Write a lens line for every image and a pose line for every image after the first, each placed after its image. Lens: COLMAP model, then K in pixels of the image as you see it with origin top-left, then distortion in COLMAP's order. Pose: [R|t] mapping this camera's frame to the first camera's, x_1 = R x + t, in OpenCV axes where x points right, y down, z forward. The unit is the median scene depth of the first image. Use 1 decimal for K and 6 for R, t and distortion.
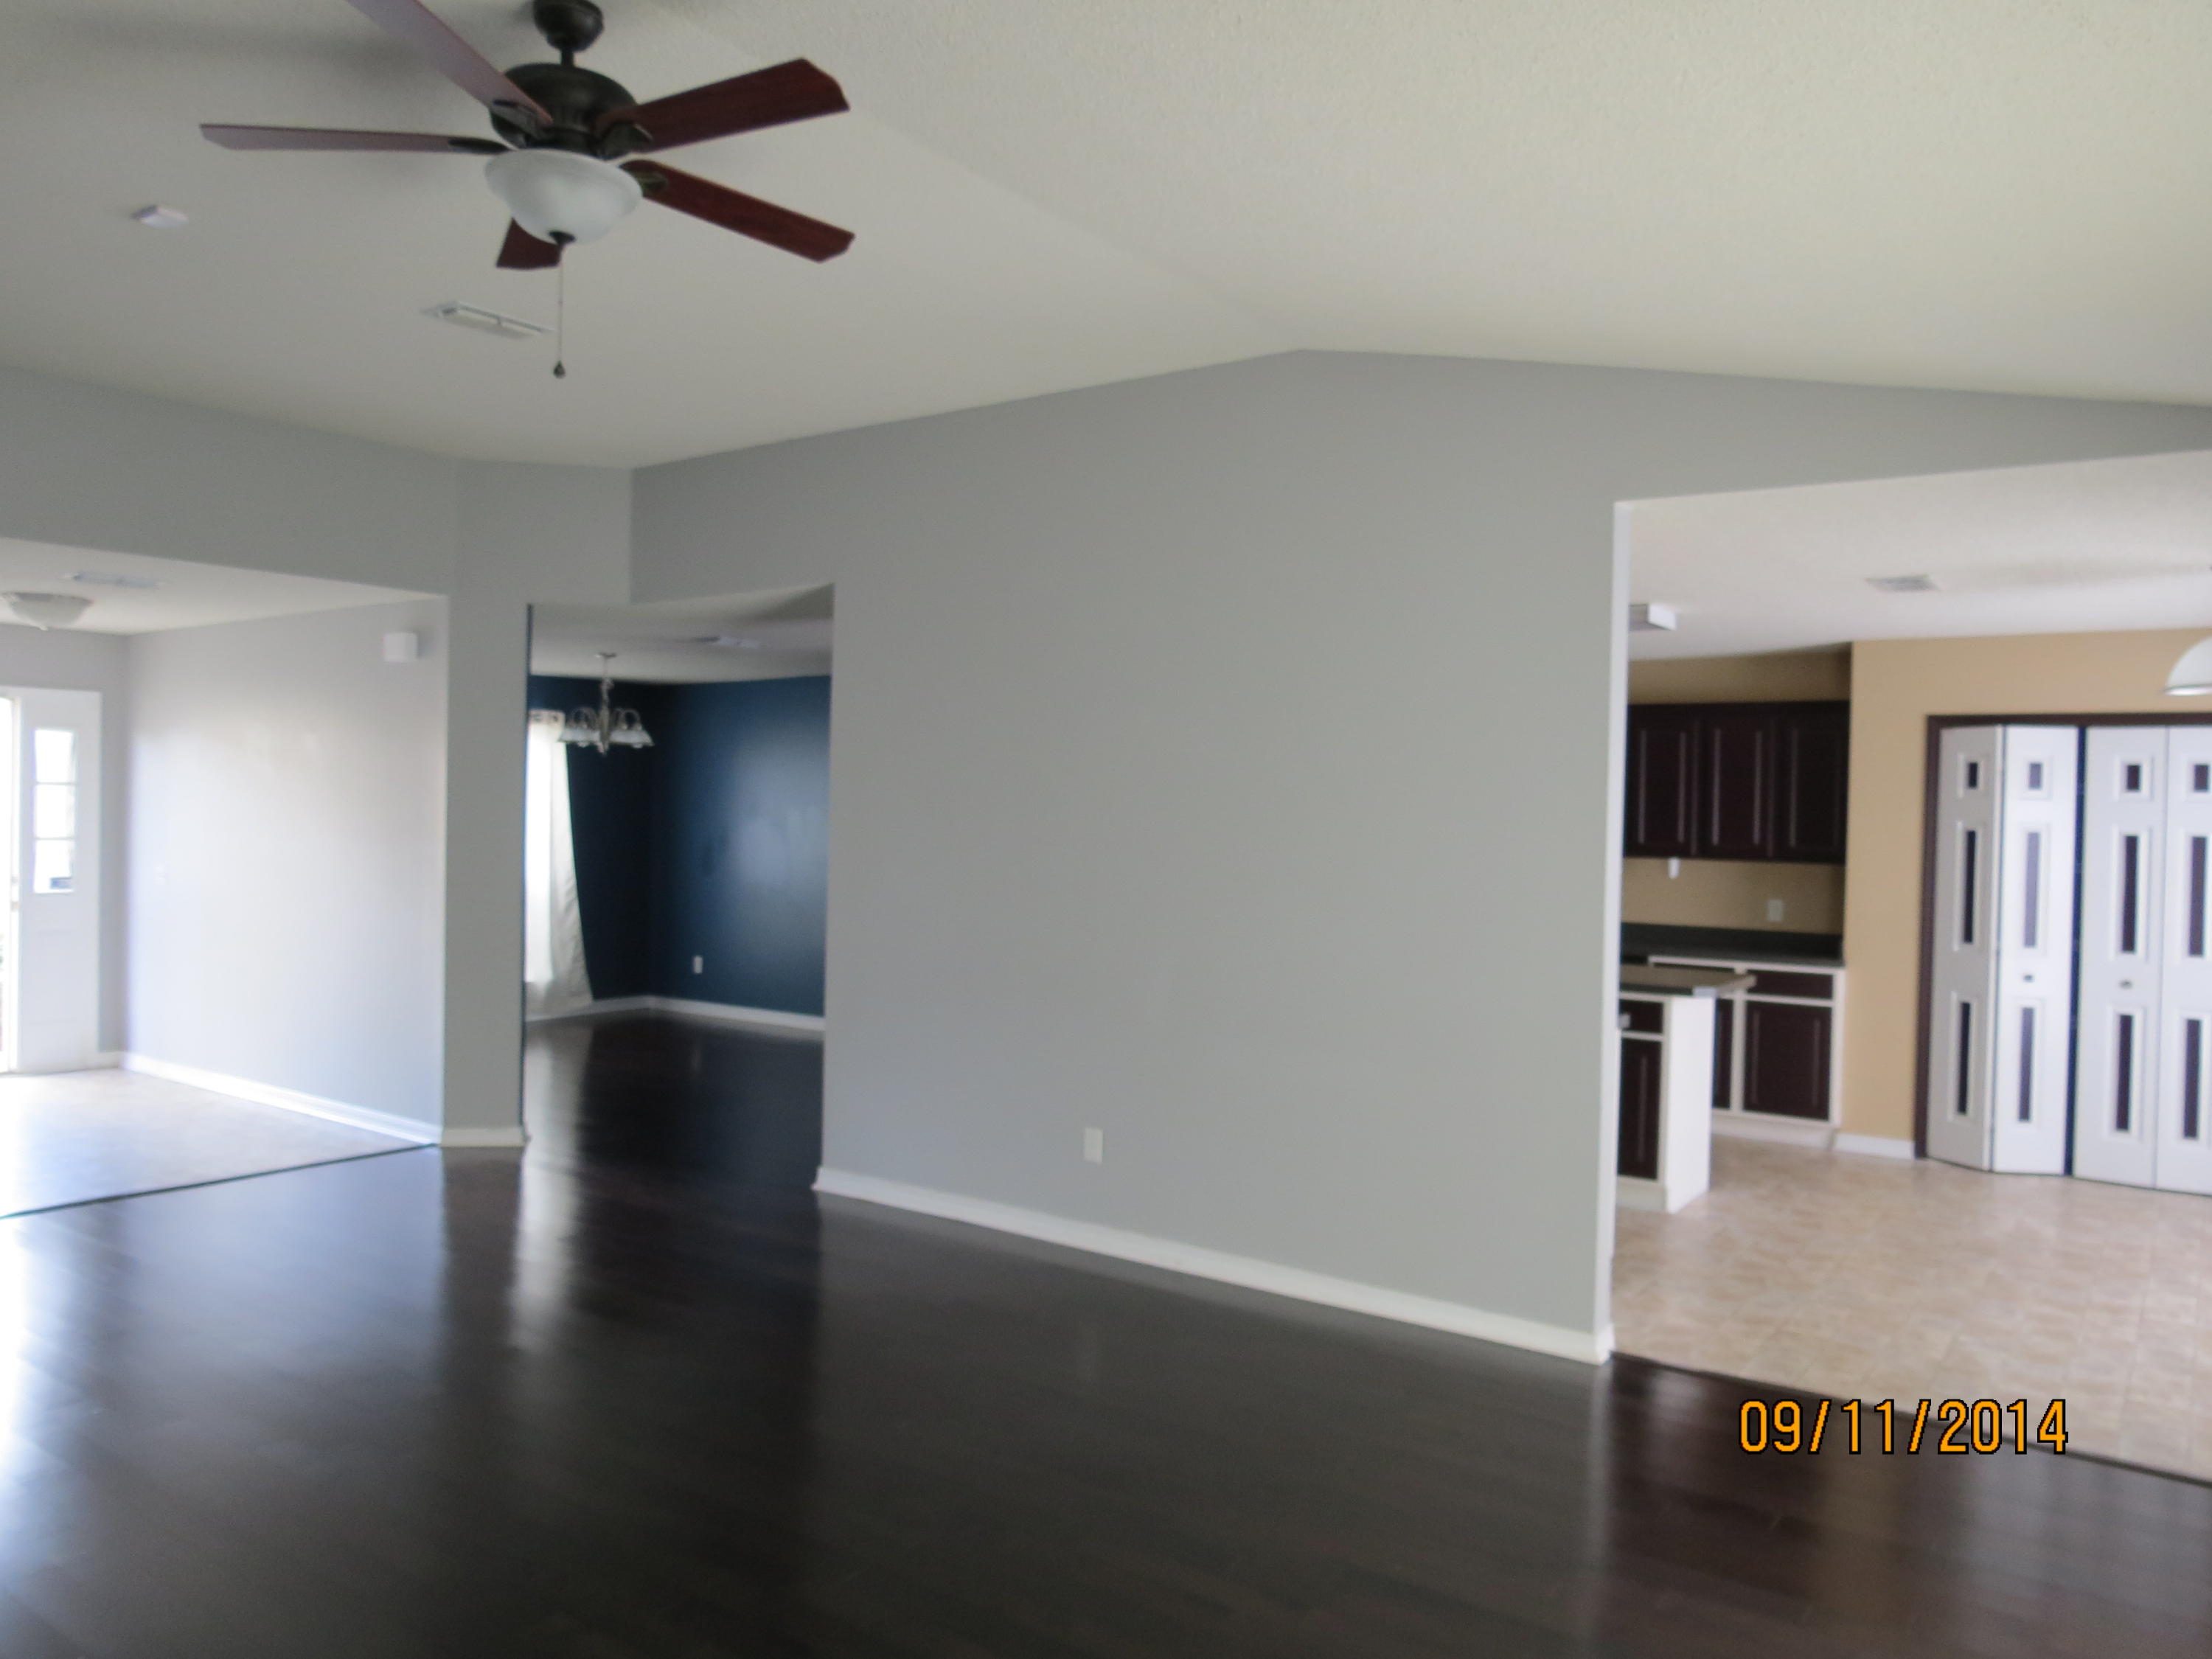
lens RADIAL K [[1569.3, 0, 1105.1], [0, 1569.3, 825.6], [0, 0, 1]] dist [-0.036297, 0.016917]
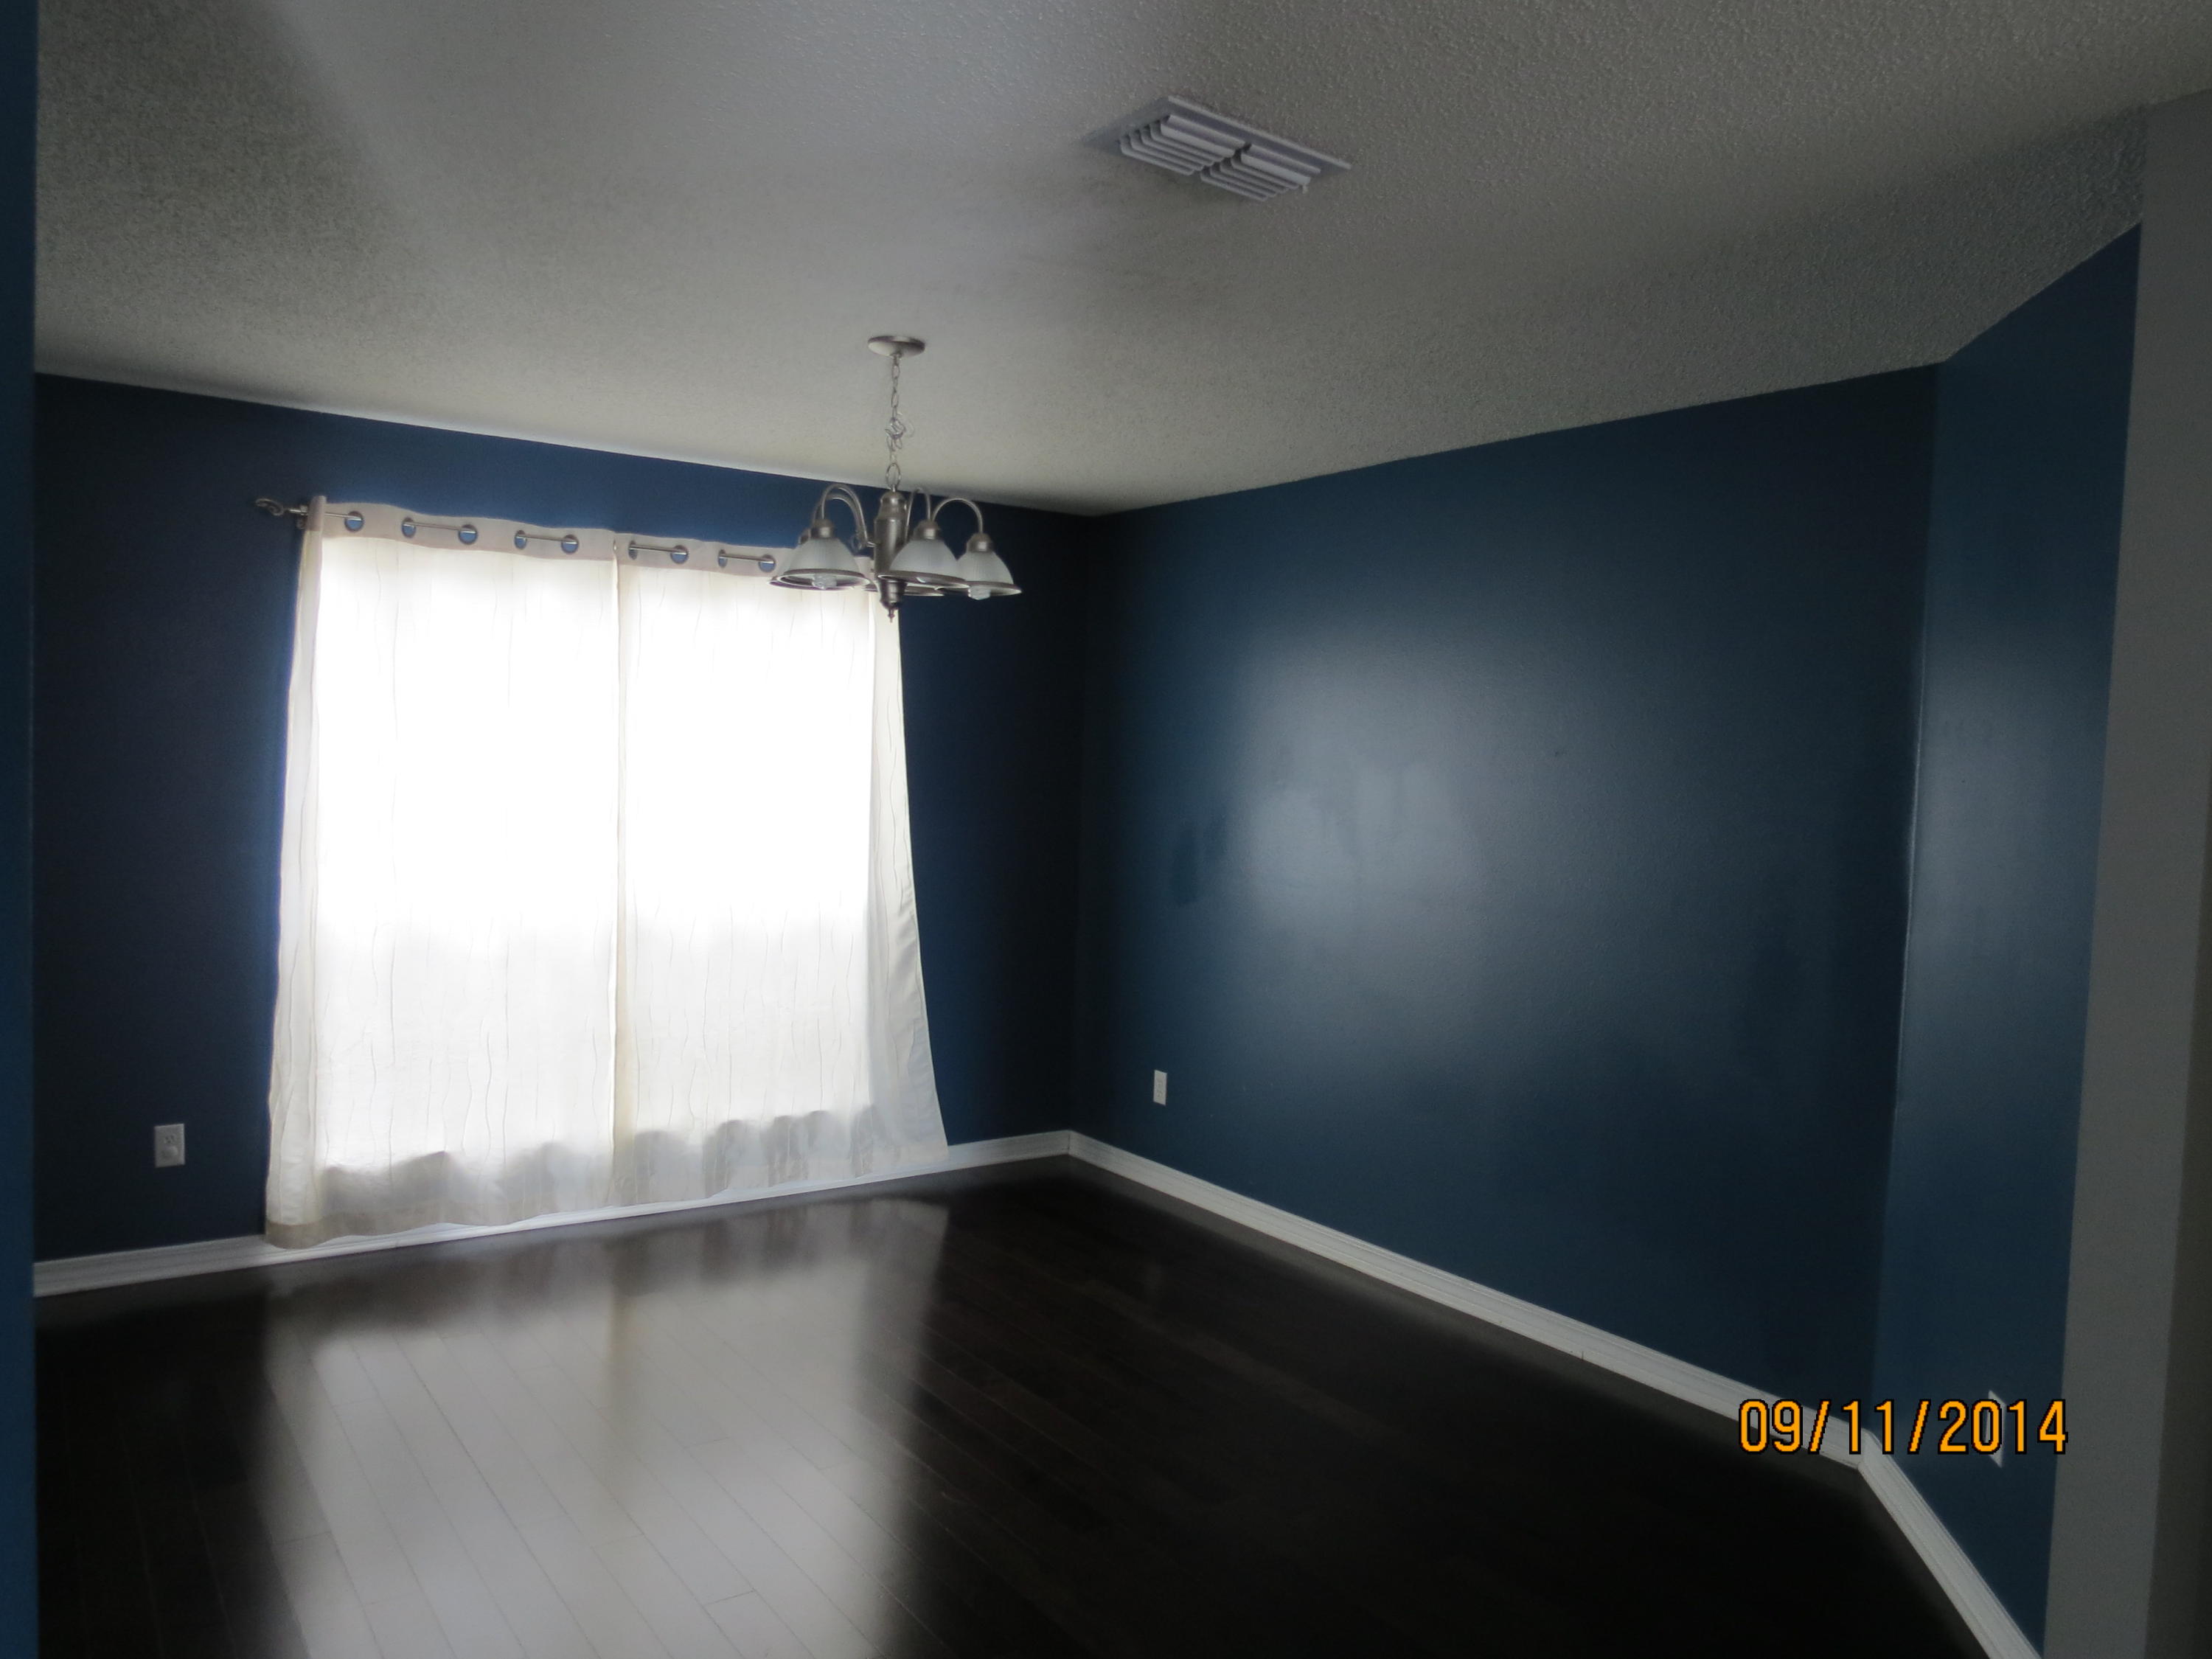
lens RADIAL K [[1569.3, 0, 1105.1], [0, 1569.3, 825.6], [0, 0, 1]] dist [-0.036297, 0.016917]
pose [[0.945064, 0.029190, -0.325579, -0.193477], [-0.019982, 0.999301, 0.031592, -0.011193], [0.326273, -0.023350, 0.944987, 0.860568]]
